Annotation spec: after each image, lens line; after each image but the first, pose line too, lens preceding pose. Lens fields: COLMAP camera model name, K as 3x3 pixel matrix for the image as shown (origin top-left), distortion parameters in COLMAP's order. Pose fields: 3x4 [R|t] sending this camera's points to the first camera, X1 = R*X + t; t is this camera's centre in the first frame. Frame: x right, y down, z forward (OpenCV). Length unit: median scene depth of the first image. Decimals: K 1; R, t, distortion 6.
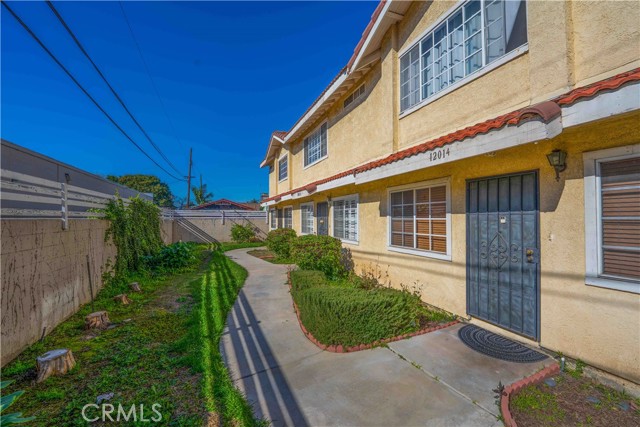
lens RADIAL K [[260.7, 0, 320.8], [0, 260.7, 214.9], [0, 0, 1]] dist [0.000114, -0.002637]
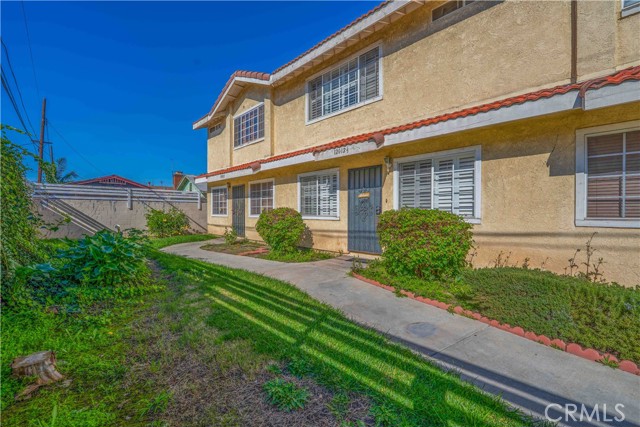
lens RADIAL K [[260.7, 0, 320.5], [0, 260.7, 212.3], [0, 0, 1]] dist [0.000114, -0.002637]
pose [[0.922094, -0.001596, 0.386963, -0.432181], [-0.005225, 0.999849, 0.016575, 0.069743], [-0.386931, -0.017305, 0.921946, 0.488129]]
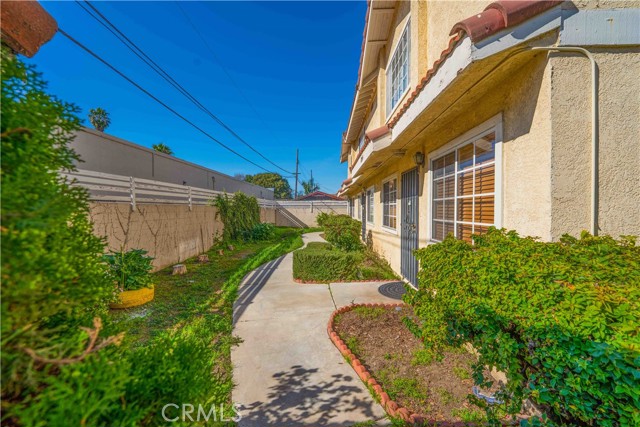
lens RADIAL K [[260.7, 0, 322.5], [0, 260.7, 212.9], [0, 0, 1]] dist [0.000114, -0.002637]
pose [[0.913511, 0.006793, -0.406757, 0.378812], [0.004368, 0.999639, 0.026506, 0.015030], [0.406791, -0.025990, 0.913152, -0.196795]]
